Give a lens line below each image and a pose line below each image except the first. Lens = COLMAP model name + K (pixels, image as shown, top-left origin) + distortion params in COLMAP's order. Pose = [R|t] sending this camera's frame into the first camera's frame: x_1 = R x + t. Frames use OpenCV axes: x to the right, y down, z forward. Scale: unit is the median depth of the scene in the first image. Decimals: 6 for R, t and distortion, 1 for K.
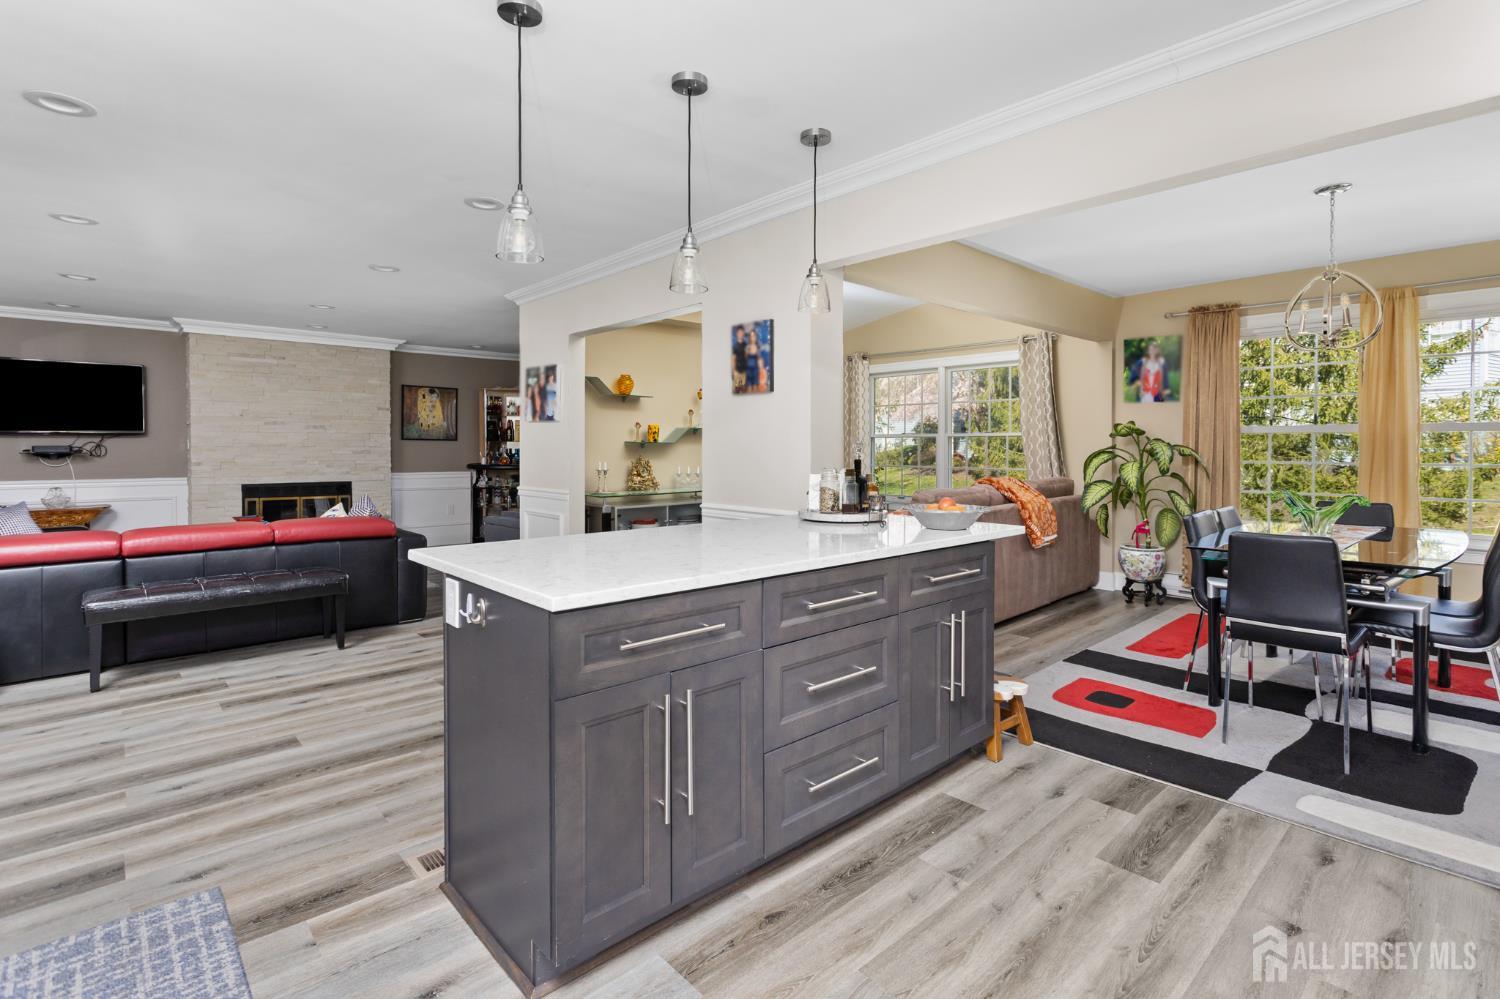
lens RADIAL K [[722.4, 0, 753.3], [0, 722.4, 450.0], [0, 0, 1]] dist [0.001255, 0.000318]
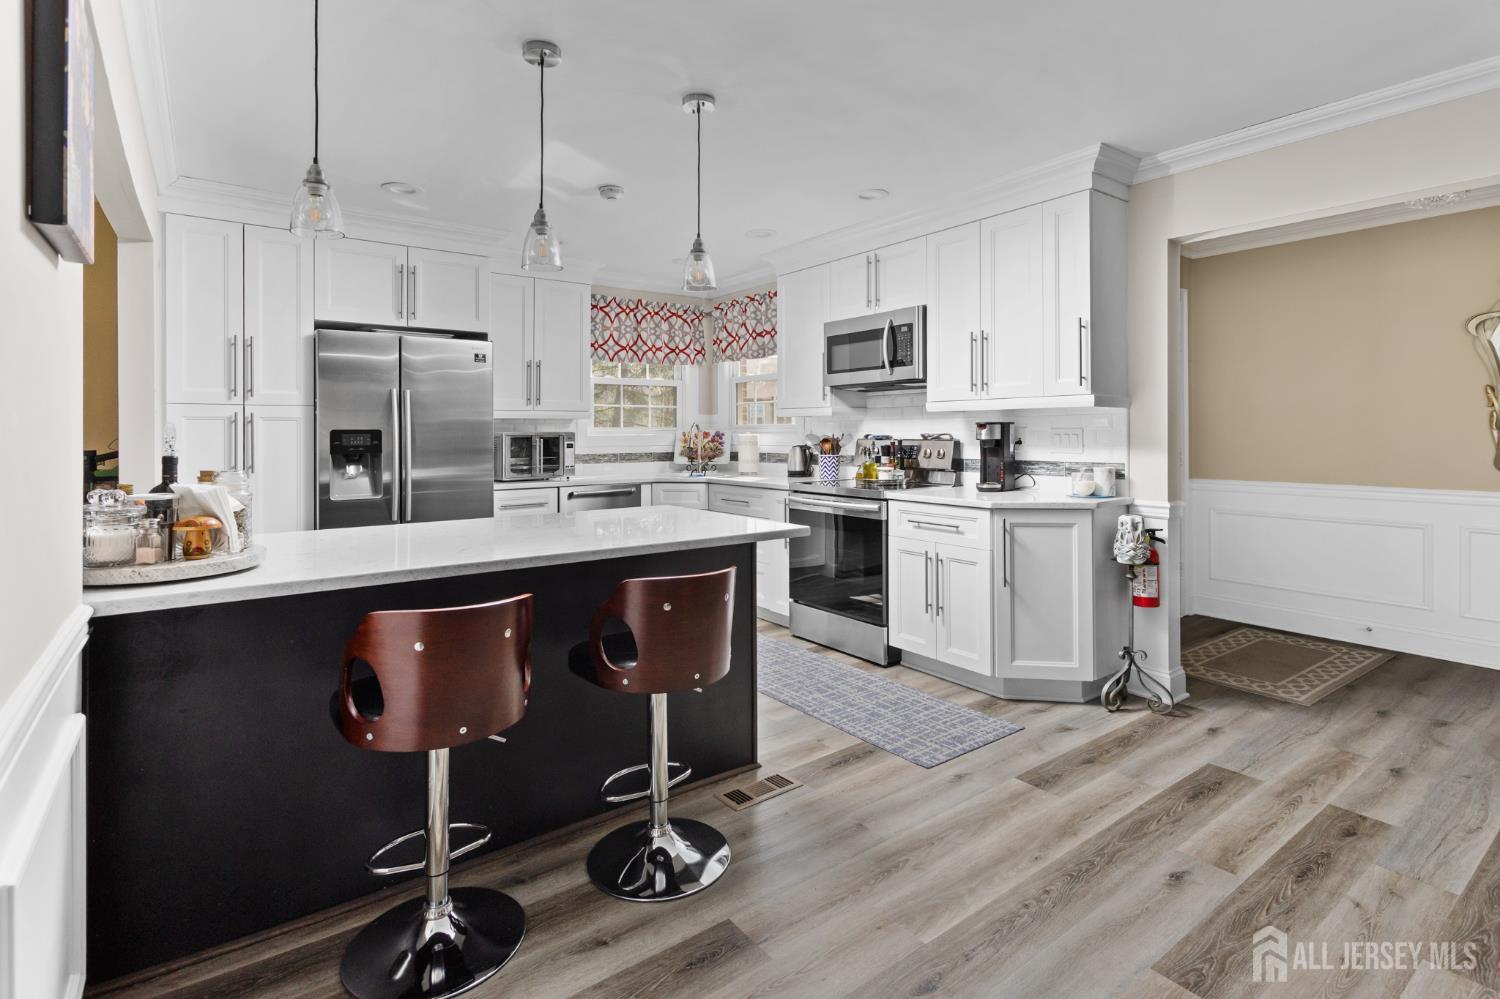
lens RADIAL K [[728.0, 0, 750.3], [0, 728.0, 432.6], [0, 0, 1]] dist [0.010429, 0.000108]
pose [[-0.995271, 0.004415, 0.097042, -0.302699], [0.004958, 0.999973, 0.005356, -0.005785], [-0.097016, 0.005812, -0.995266, 1.287472]]
